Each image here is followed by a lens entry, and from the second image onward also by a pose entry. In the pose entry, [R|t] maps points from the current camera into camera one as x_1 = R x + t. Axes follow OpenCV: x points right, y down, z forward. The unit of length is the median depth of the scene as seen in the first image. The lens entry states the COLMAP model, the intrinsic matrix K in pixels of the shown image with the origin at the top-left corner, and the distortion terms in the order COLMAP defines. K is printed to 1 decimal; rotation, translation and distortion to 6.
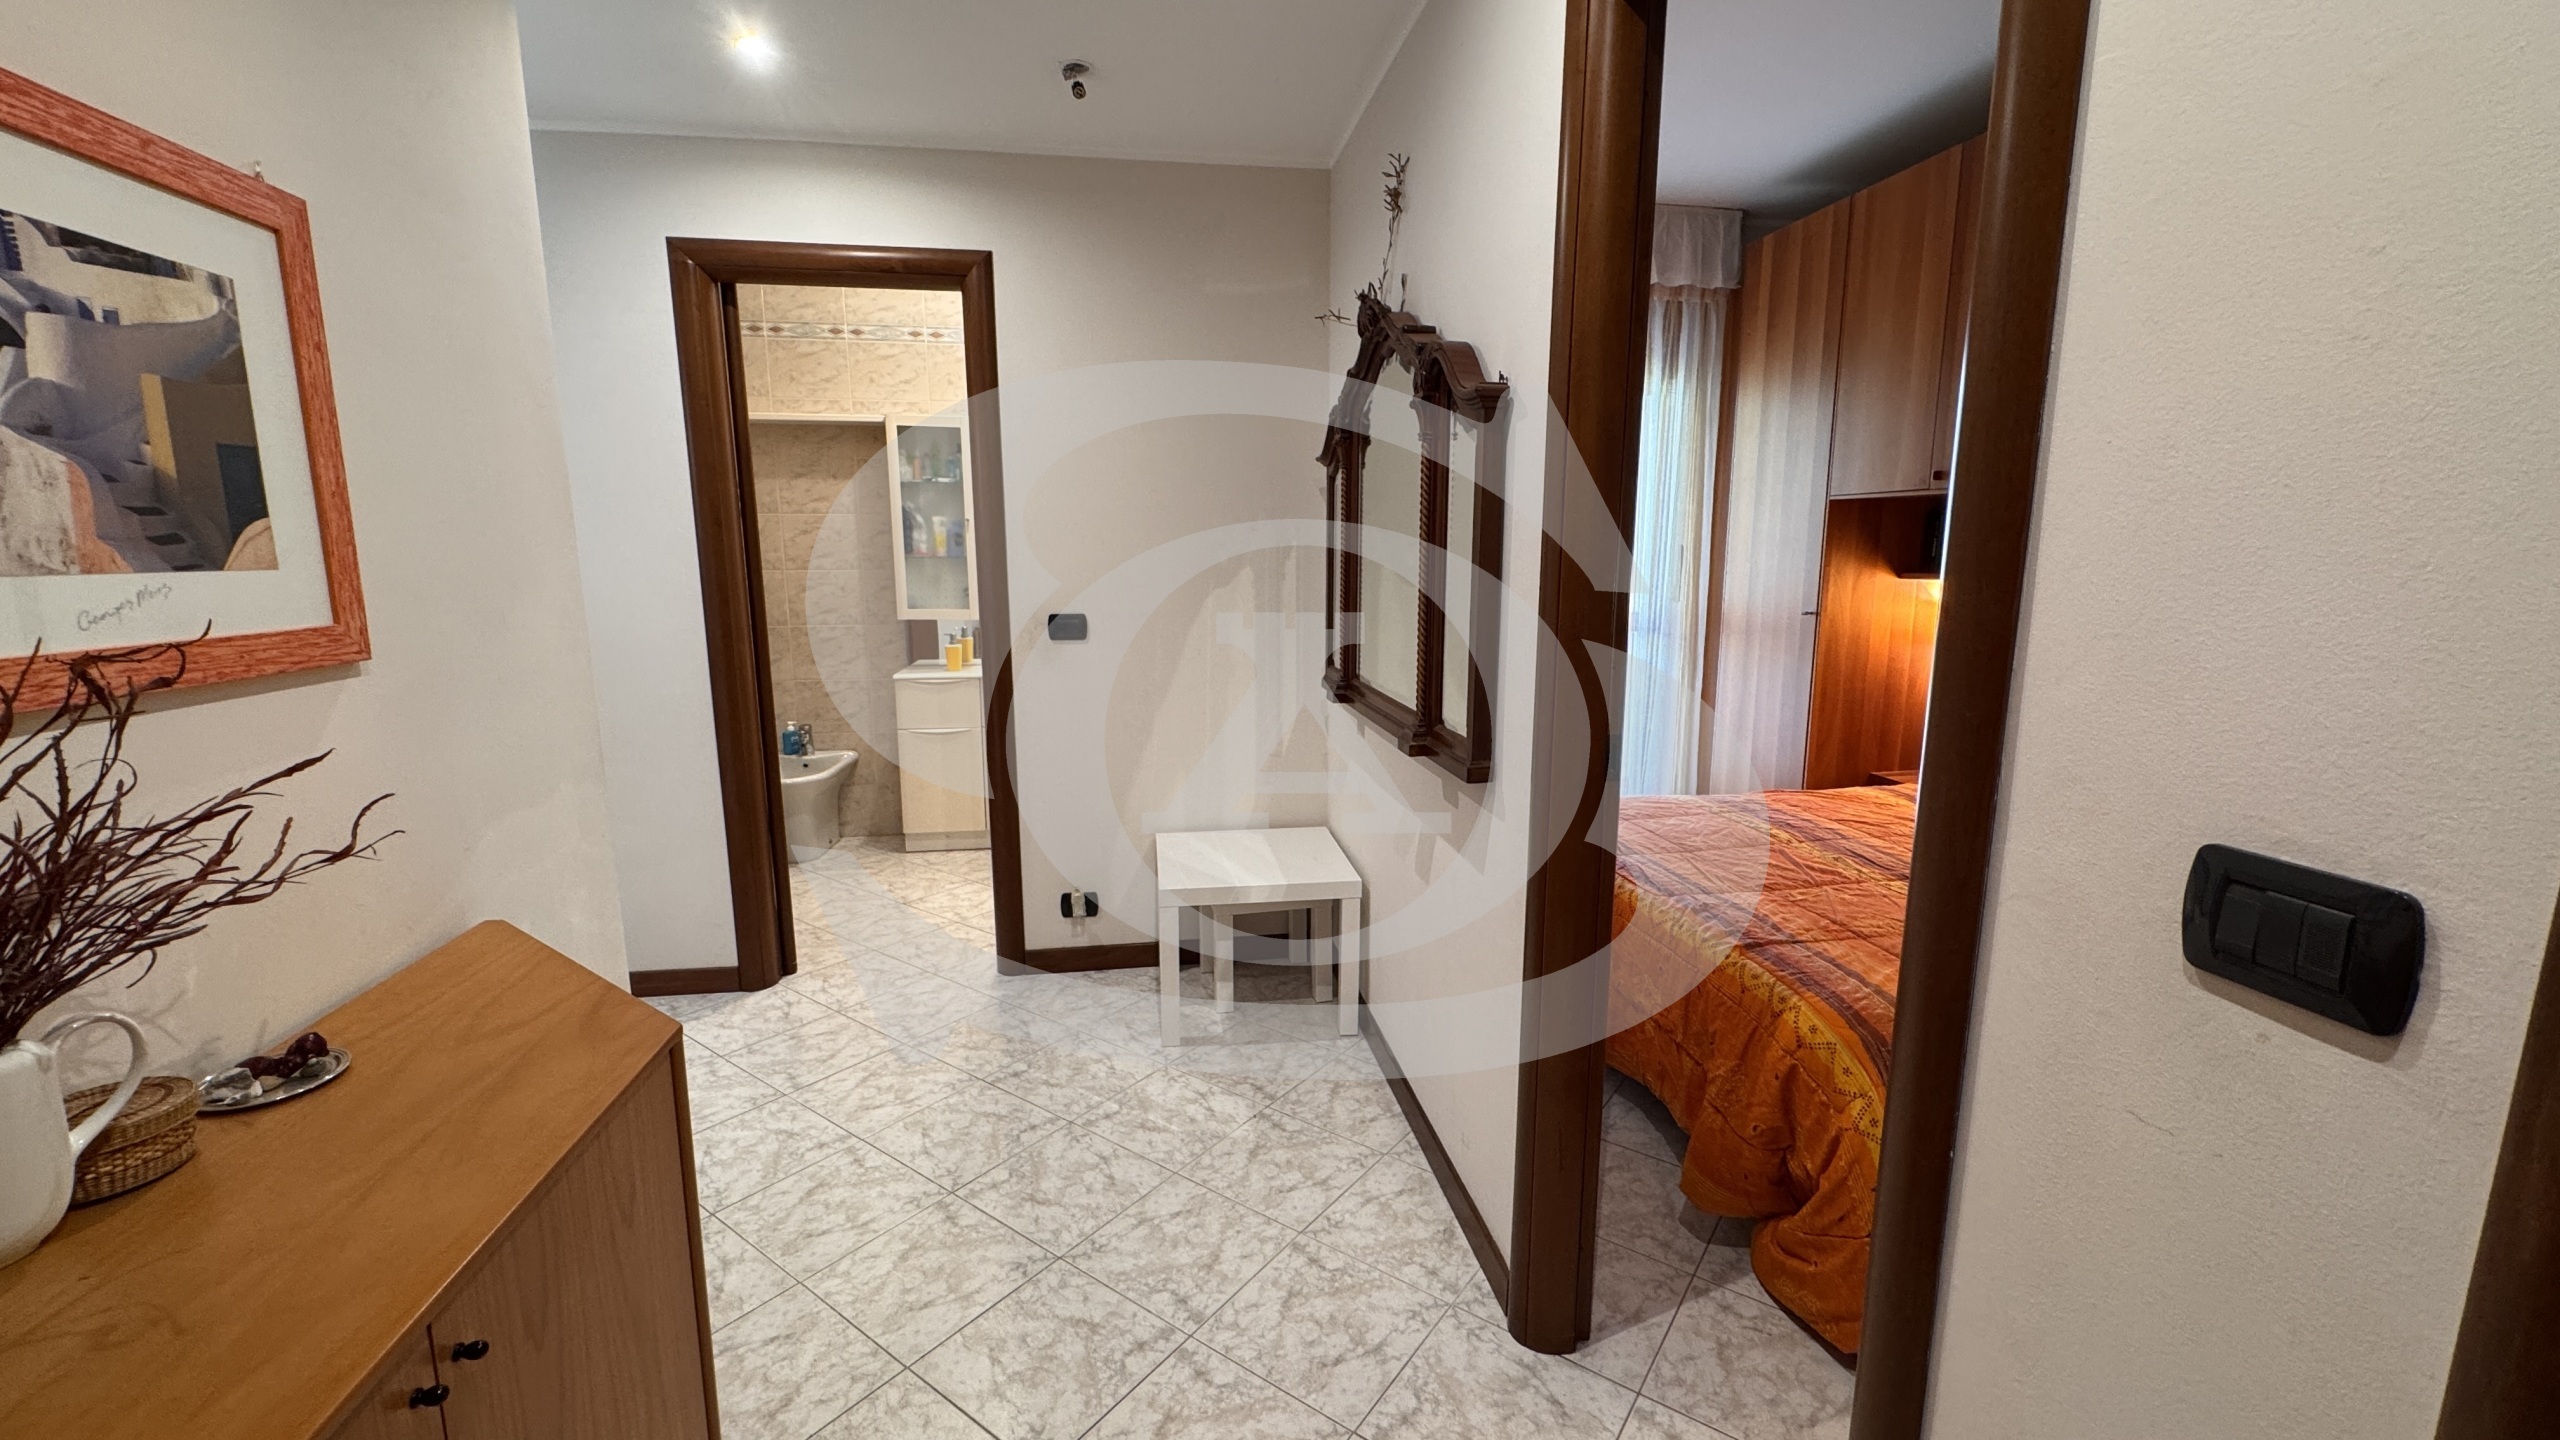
lens RADIAL K [[1014.7, 0, 1275.2], [0, 1014.7, 721.1], [0, 0, 1]] dist [-0.003358, 0.001342]
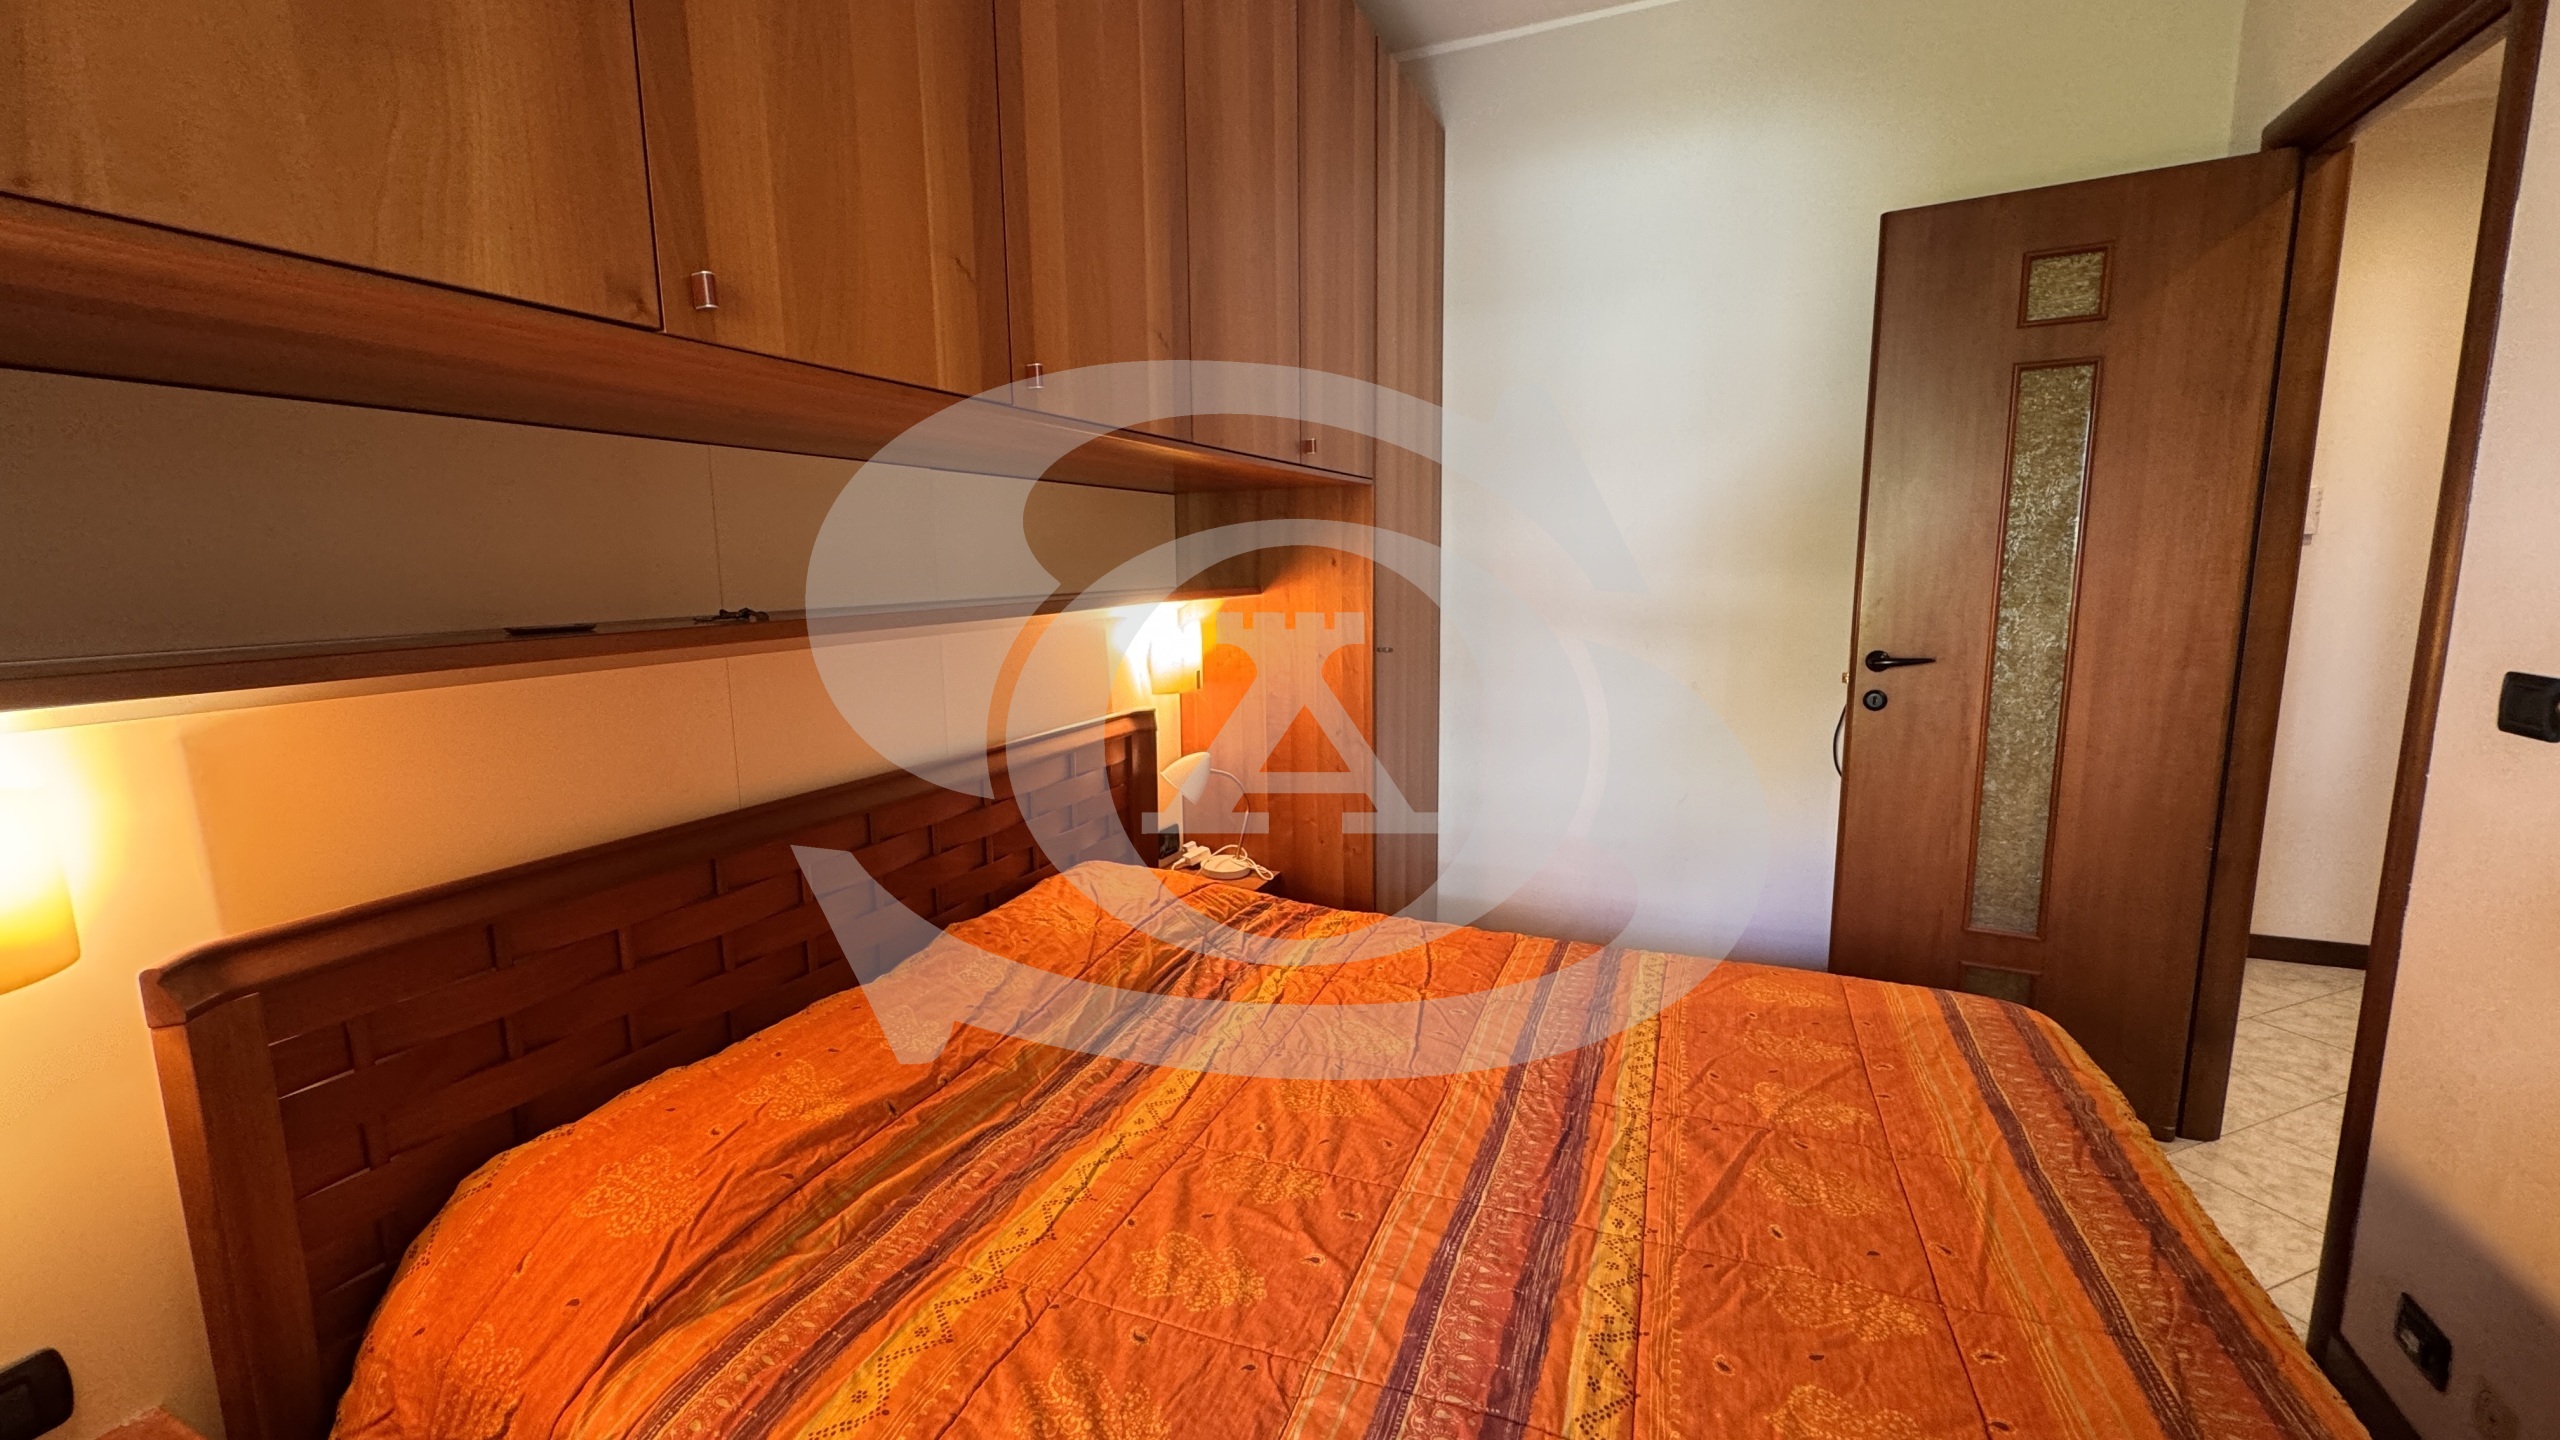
lens RADIAL K [[1014.7, 0, 1280.5], [0, 1014.7, 718.7], [0, 0, 1]] dist [-0.003358, 0.001342]
pose [[-0.837273, -0.066175, 0.542766, 0.343252], [0.109691, 0.952142, 0.285296, -0.183275], [-0.535670, 0.298408, -0.789944, 1.116001]]
